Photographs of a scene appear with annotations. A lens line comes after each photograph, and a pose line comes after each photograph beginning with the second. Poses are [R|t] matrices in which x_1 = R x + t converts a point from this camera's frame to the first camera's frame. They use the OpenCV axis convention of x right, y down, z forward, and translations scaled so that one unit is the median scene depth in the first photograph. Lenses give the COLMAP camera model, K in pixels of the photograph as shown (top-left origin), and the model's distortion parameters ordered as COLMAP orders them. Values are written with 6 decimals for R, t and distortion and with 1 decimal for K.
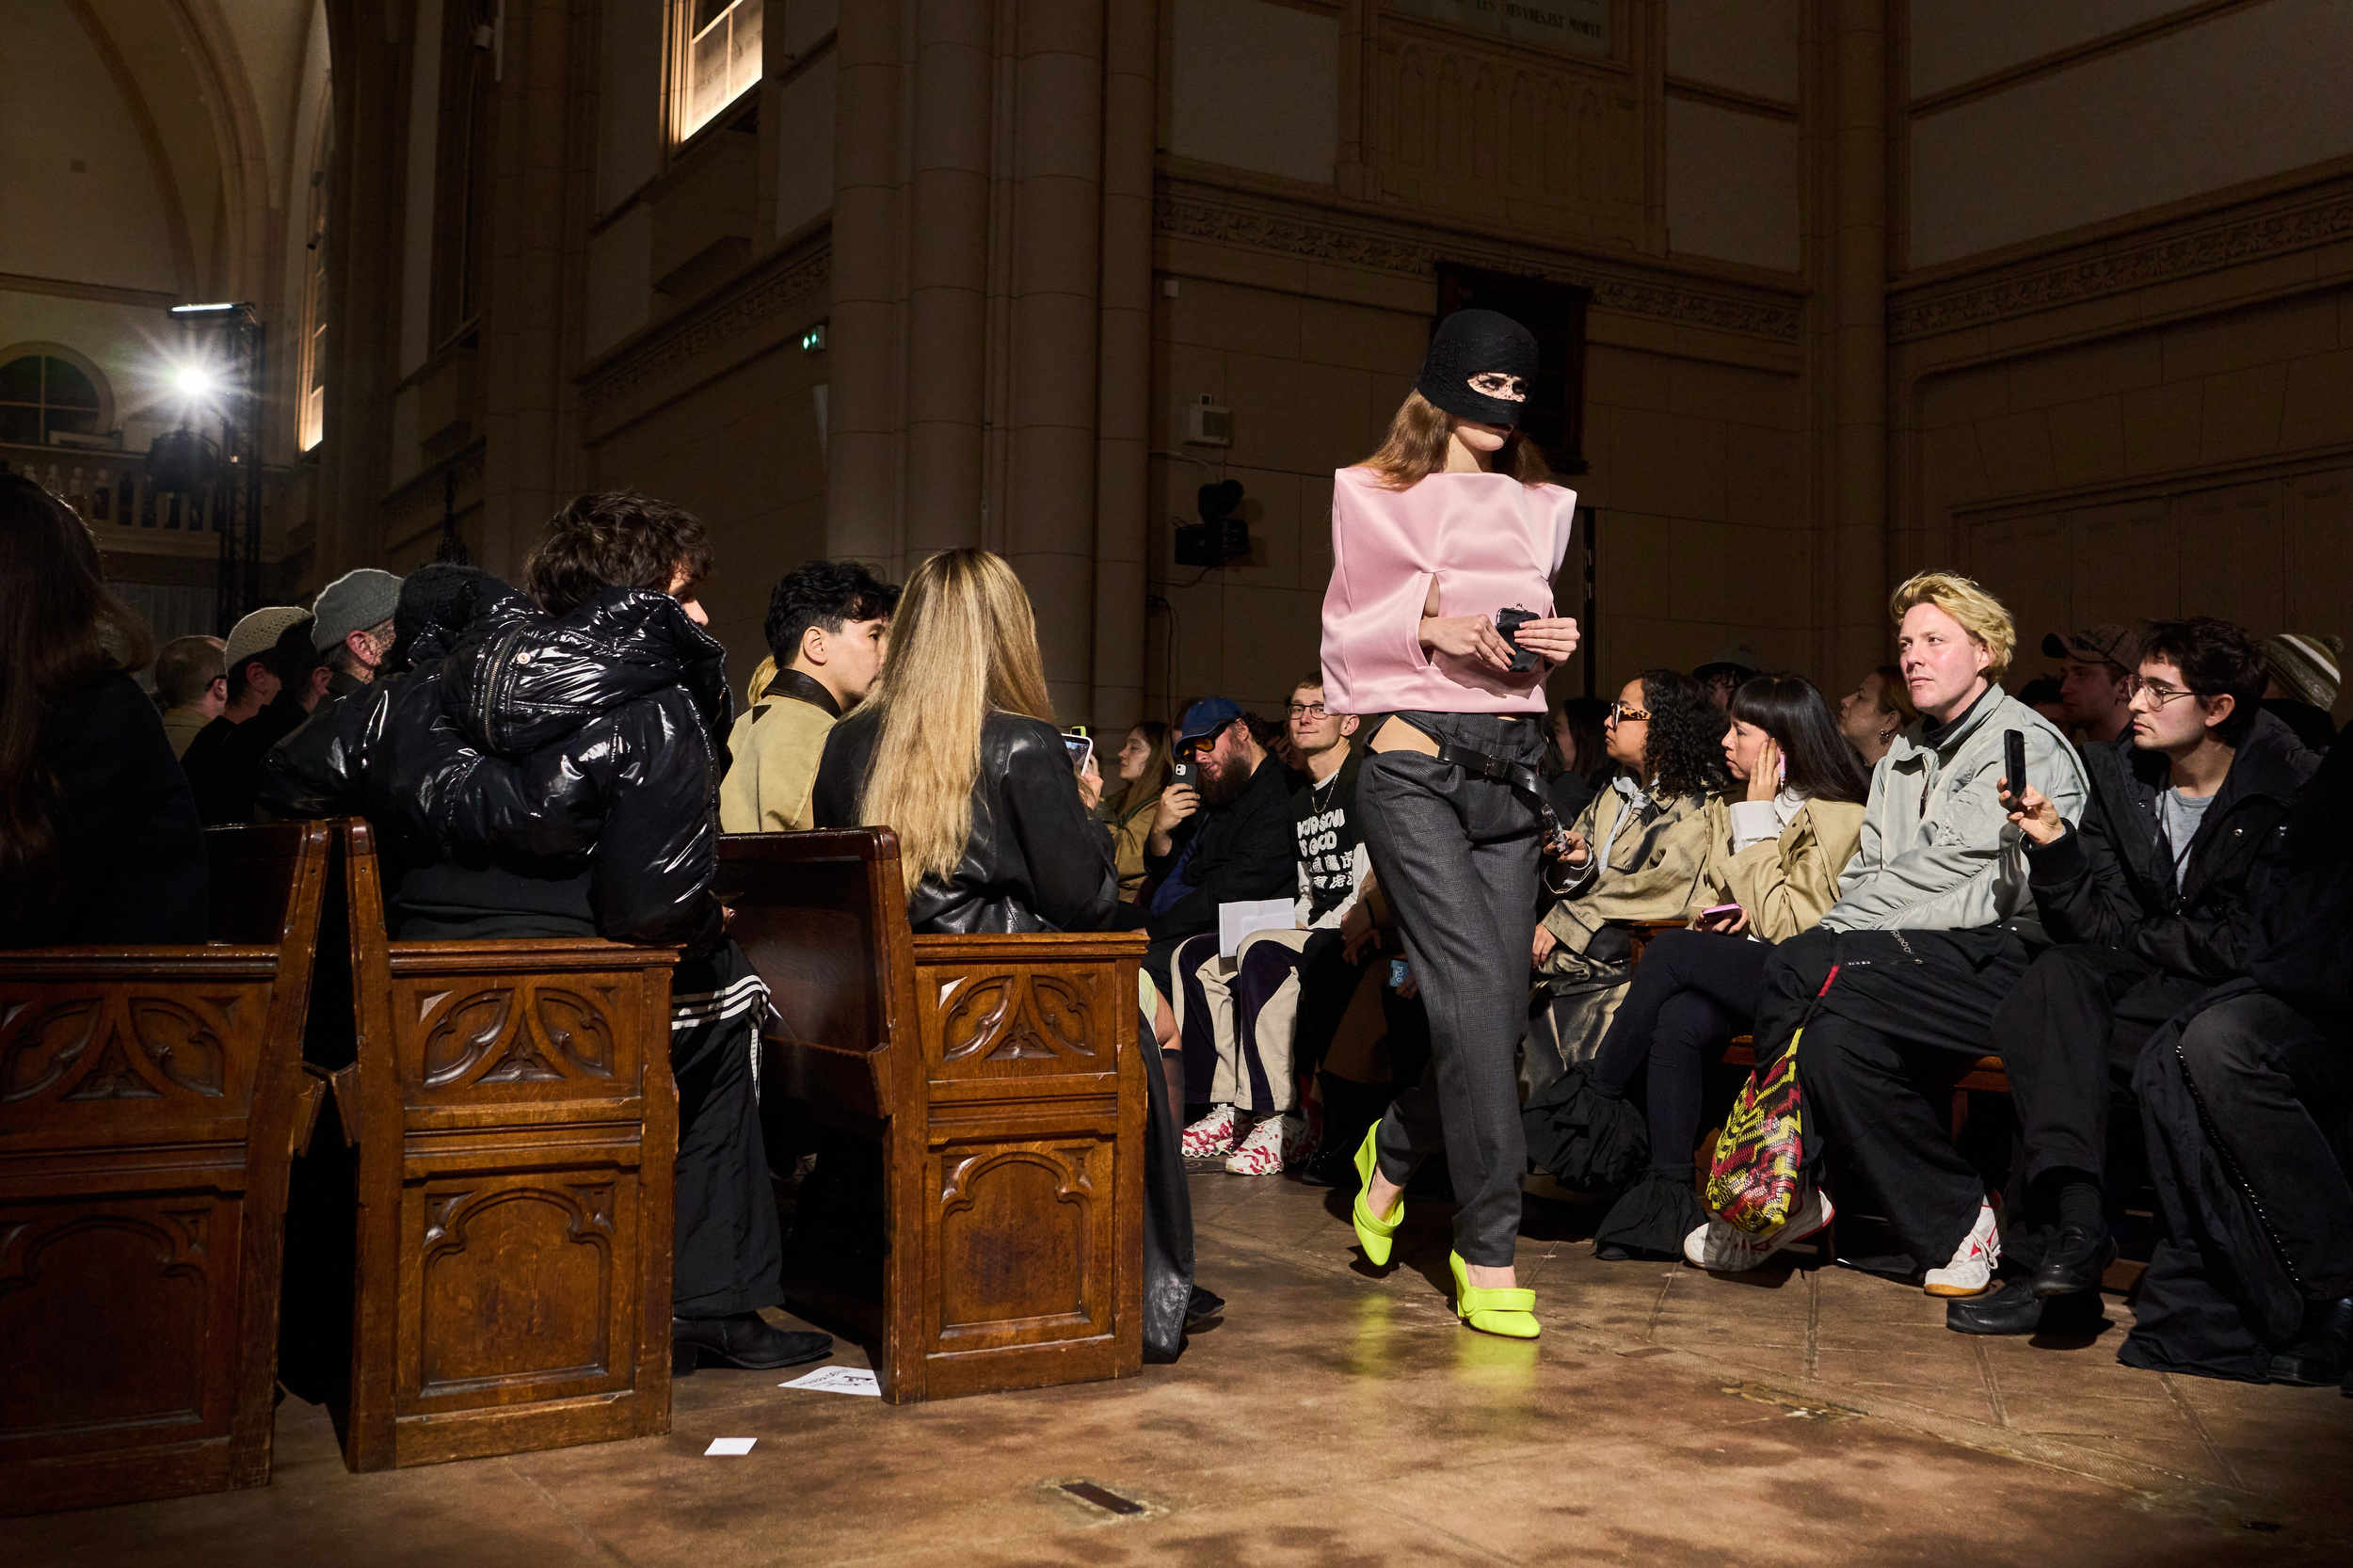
lens RADIAL K [[2398.2, 0, 1363.7], [0, 2398.2, 708.1], [0, 0, 1]] dist [0.000200, 0.000000]
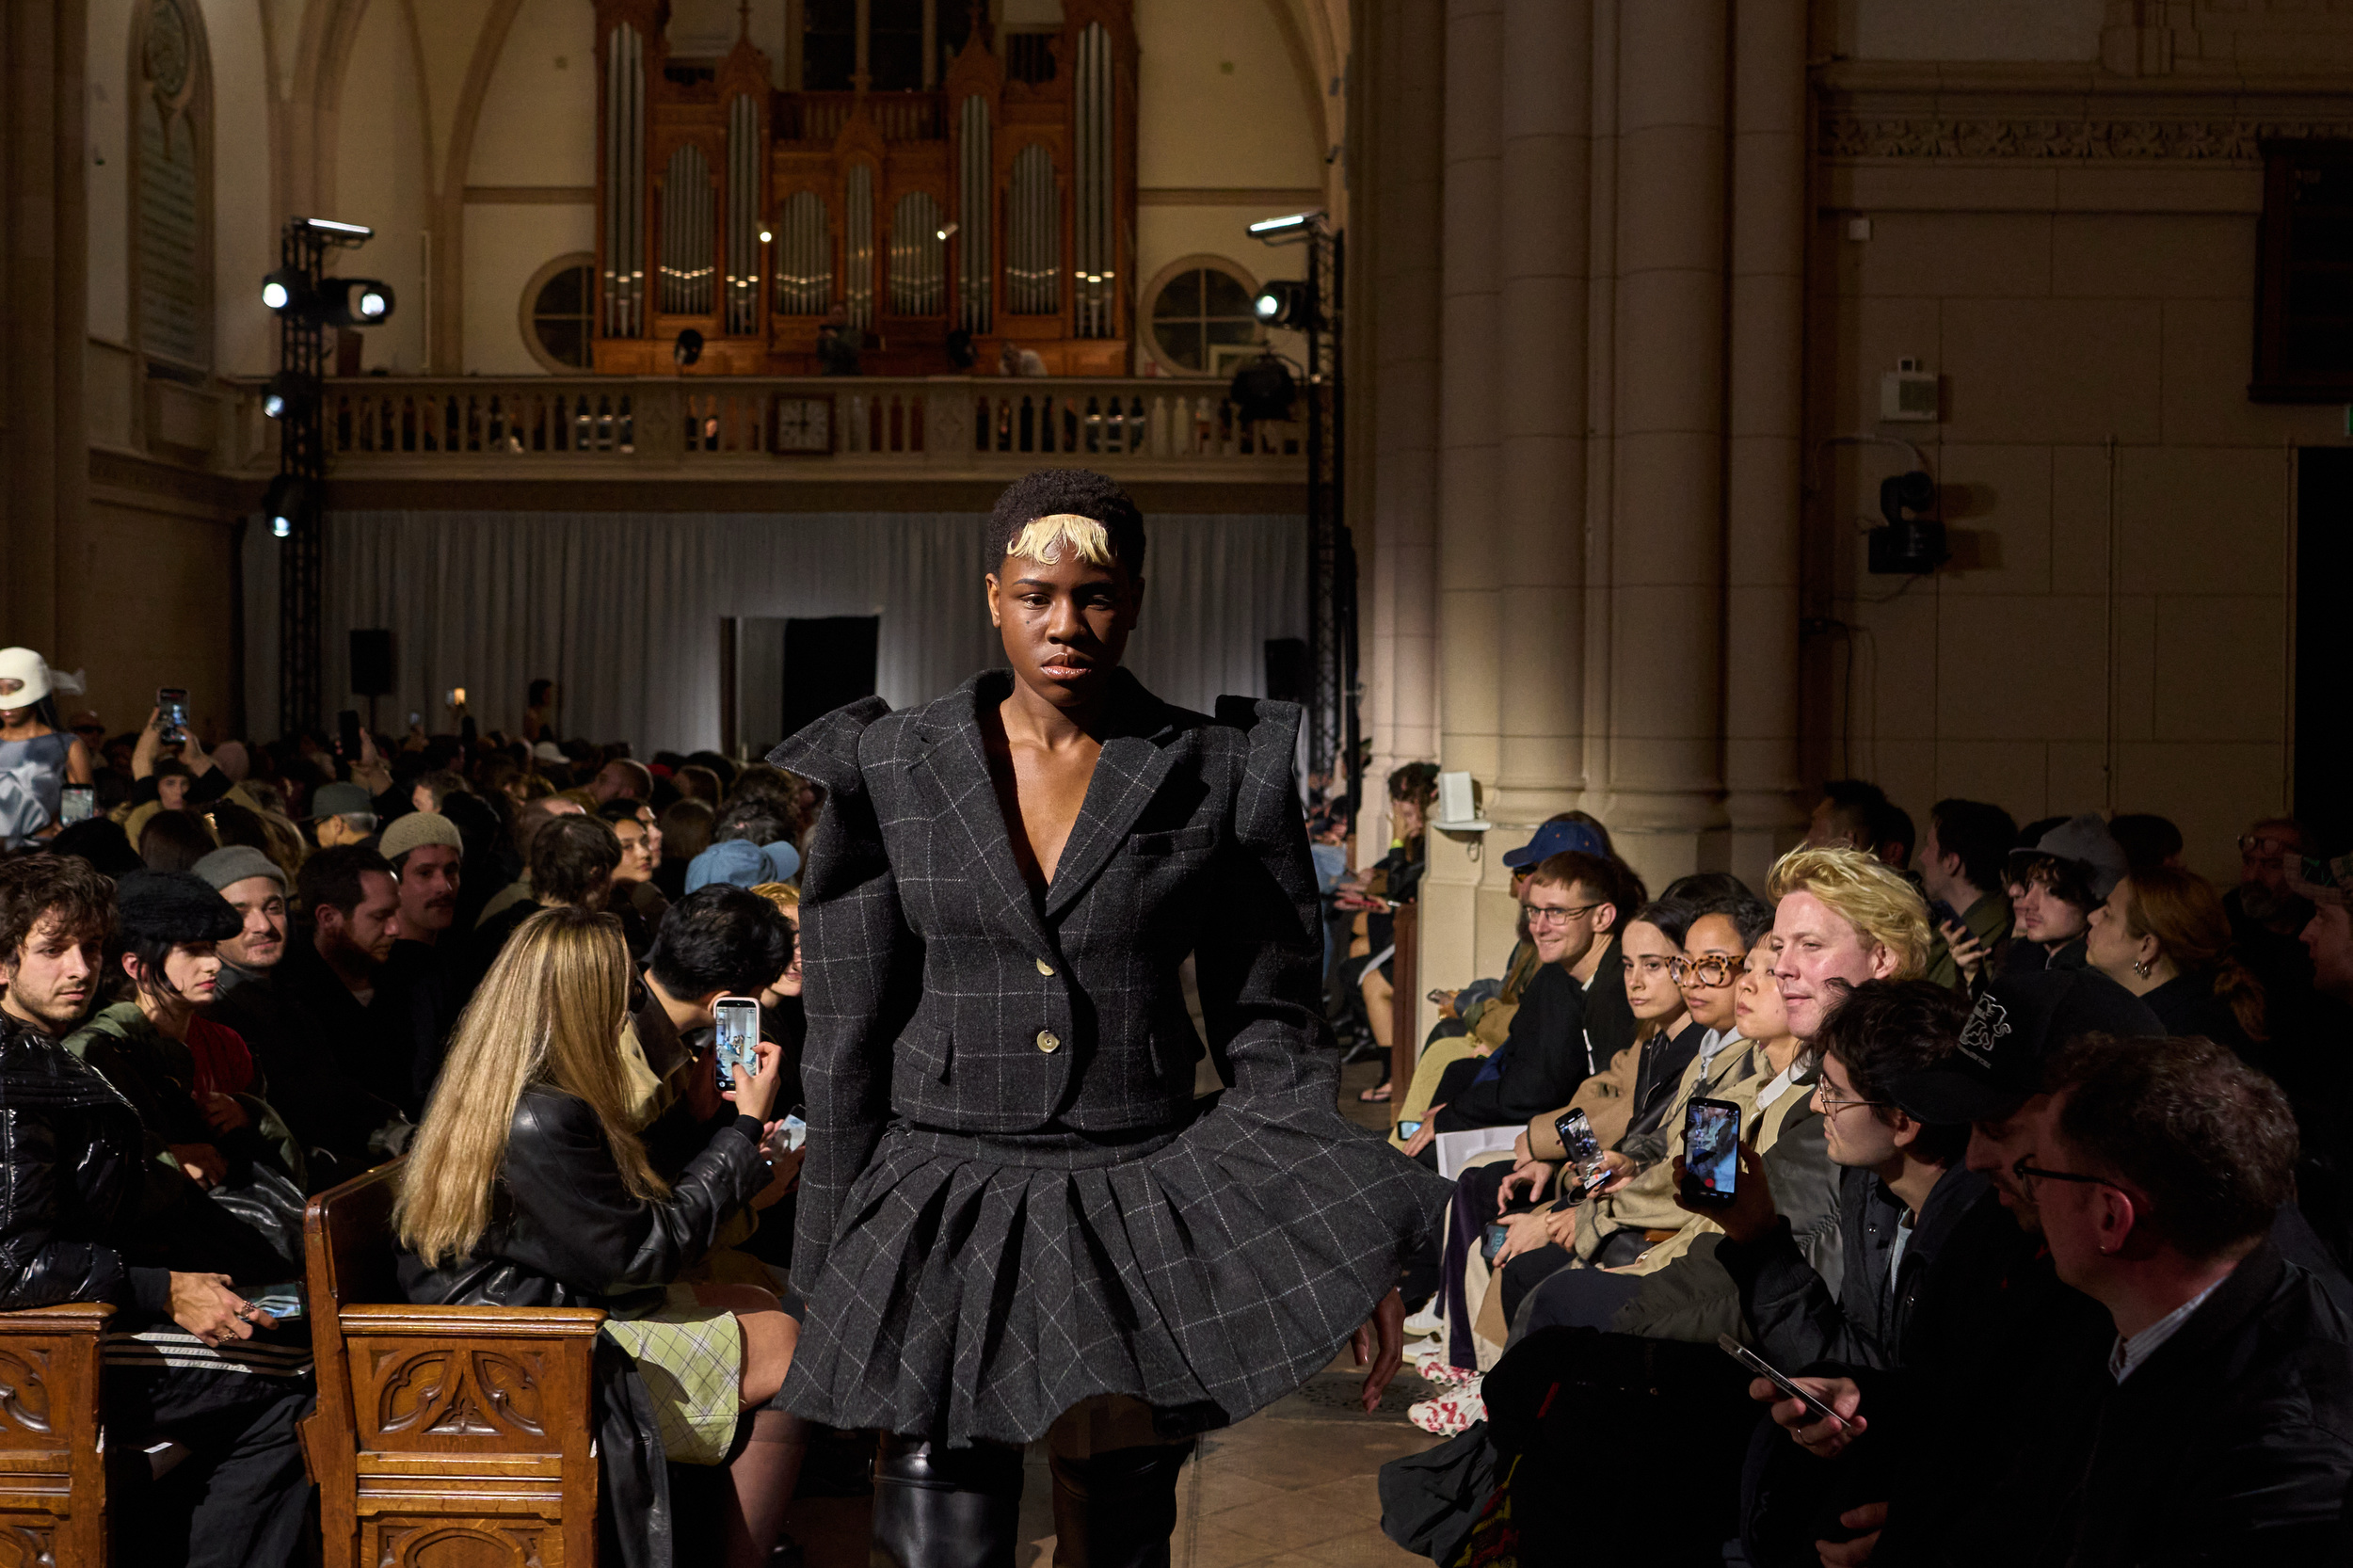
lens RADIAL K [[2821.9, 0, 1197.9], [0, 2821.9, 783.0], [0, 0, 1]] dist [-0.006454, 0.000000]
pose [[0.828315, 0.014424, -0.560077, 0.595095], [0.034288, 0.996490, 0.076373, -0.156973], [0.559213, -0.082464, 0.824913, 0.187253]]
